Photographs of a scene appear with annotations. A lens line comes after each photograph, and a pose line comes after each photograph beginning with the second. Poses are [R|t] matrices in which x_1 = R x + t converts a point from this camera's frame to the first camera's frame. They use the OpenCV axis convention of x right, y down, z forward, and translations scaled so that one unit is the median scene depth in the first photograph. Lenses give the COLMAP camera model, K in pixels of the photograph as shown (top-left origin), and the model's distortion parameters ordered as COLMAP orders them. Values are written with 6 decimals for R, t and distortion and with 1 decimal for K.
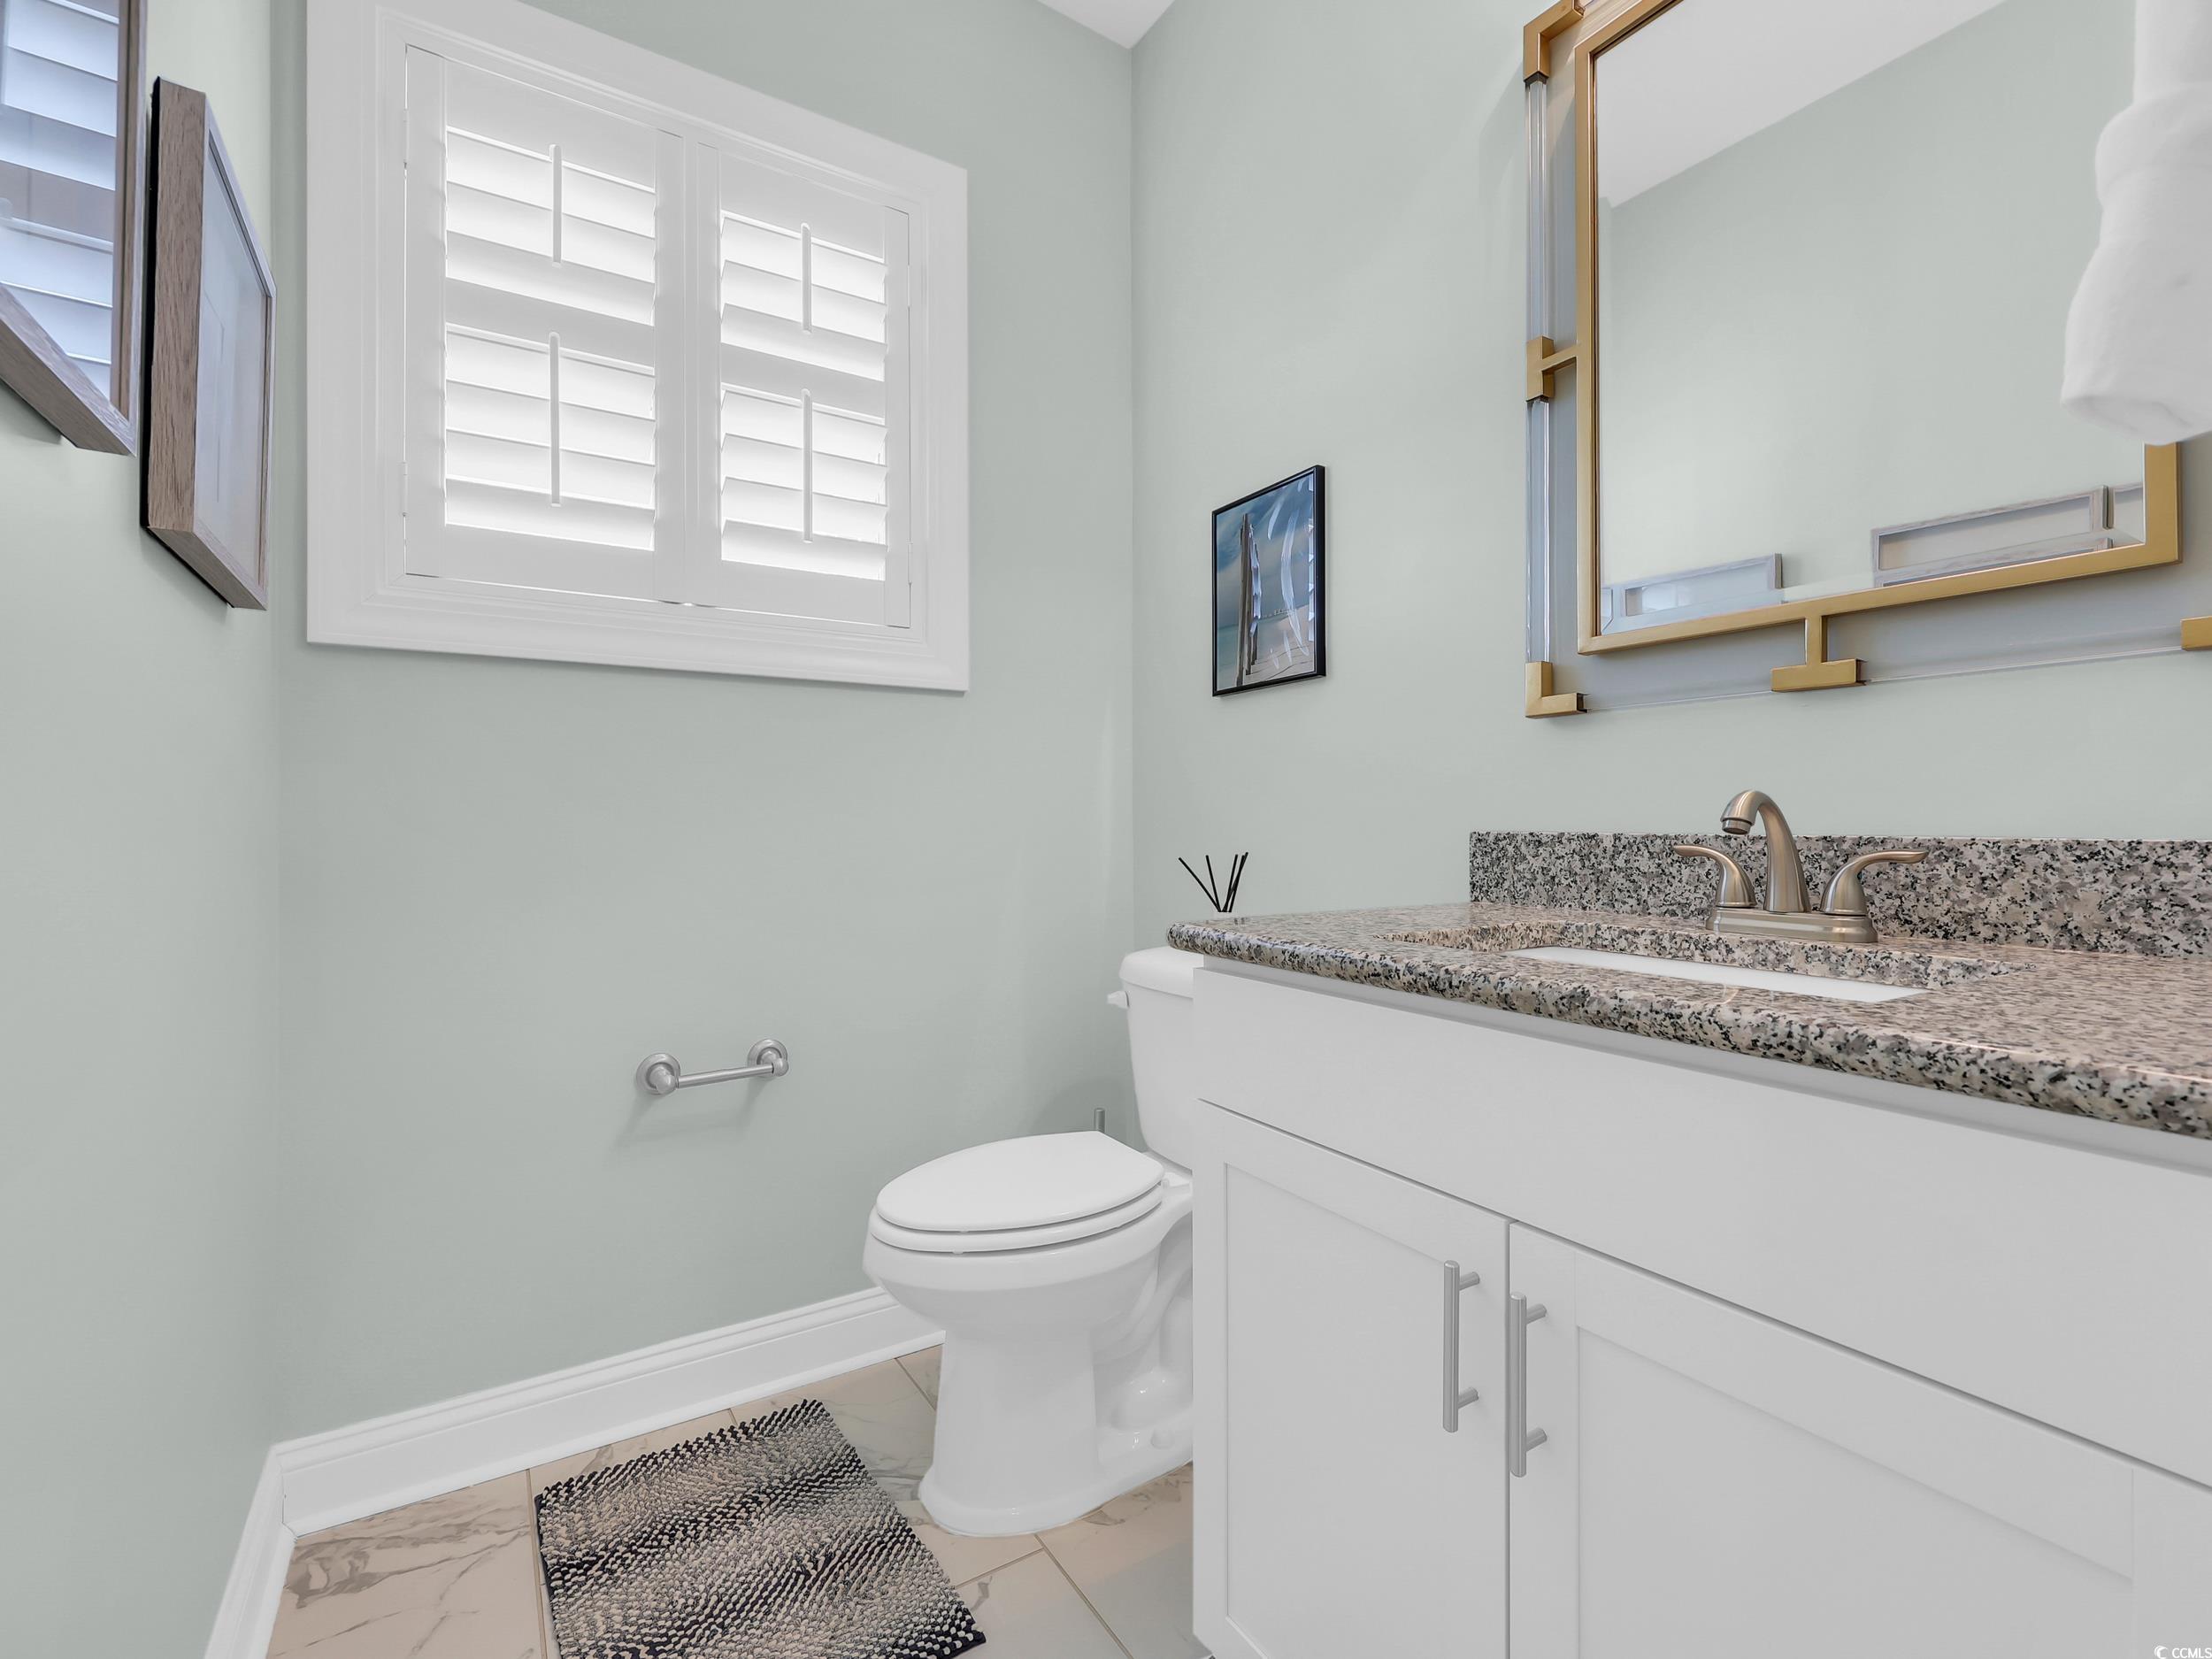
lens RADIAL K [[1006.5, 0, 1106.0], [0, 1006.5, 829.5], [0, 0, 1]] dist [0.000130, 0.000003]
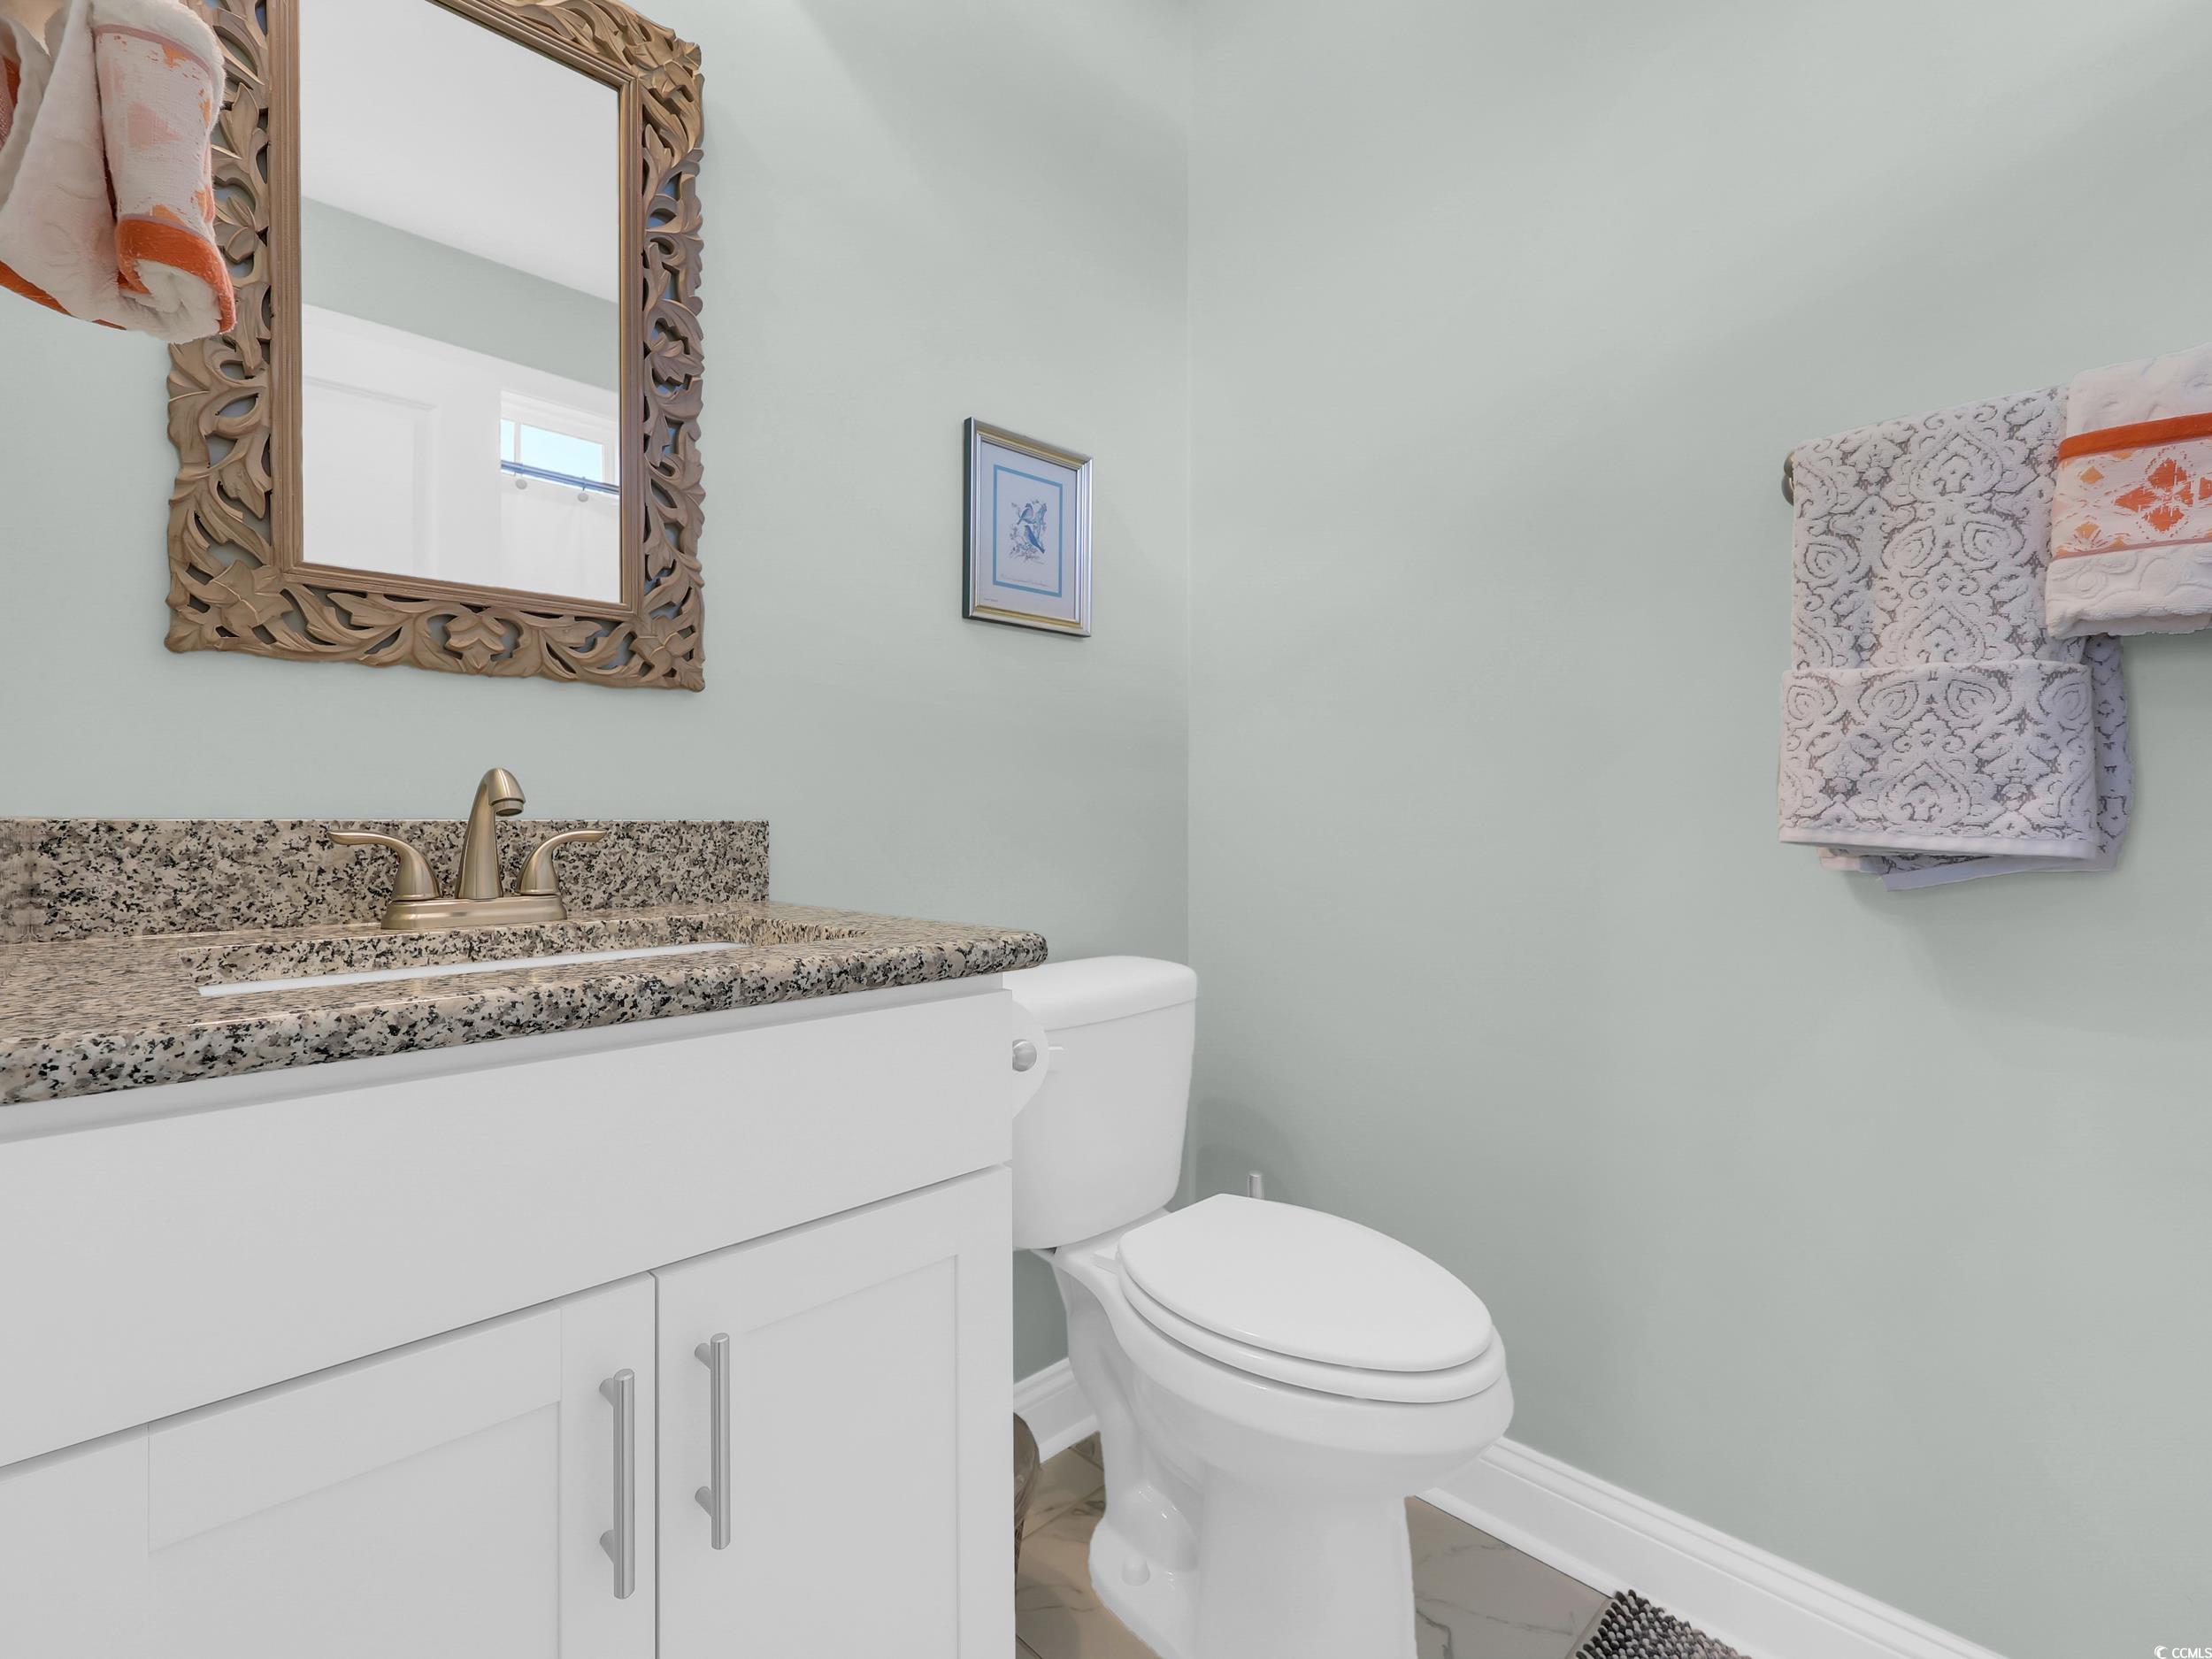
lens RADIAL K [[865.7, 0, 1106.0], [0, 865.7, 829.5], [0, 0, 1]] dist [-0.000125, -0.000015]
pose [[-0.132530, -0.008790, 0.991140, -0.264216], [0.004676, 0.999944, 0.009494, 0.014165], [-0.991168, 0.005893, -0.132481, 0.547572]]
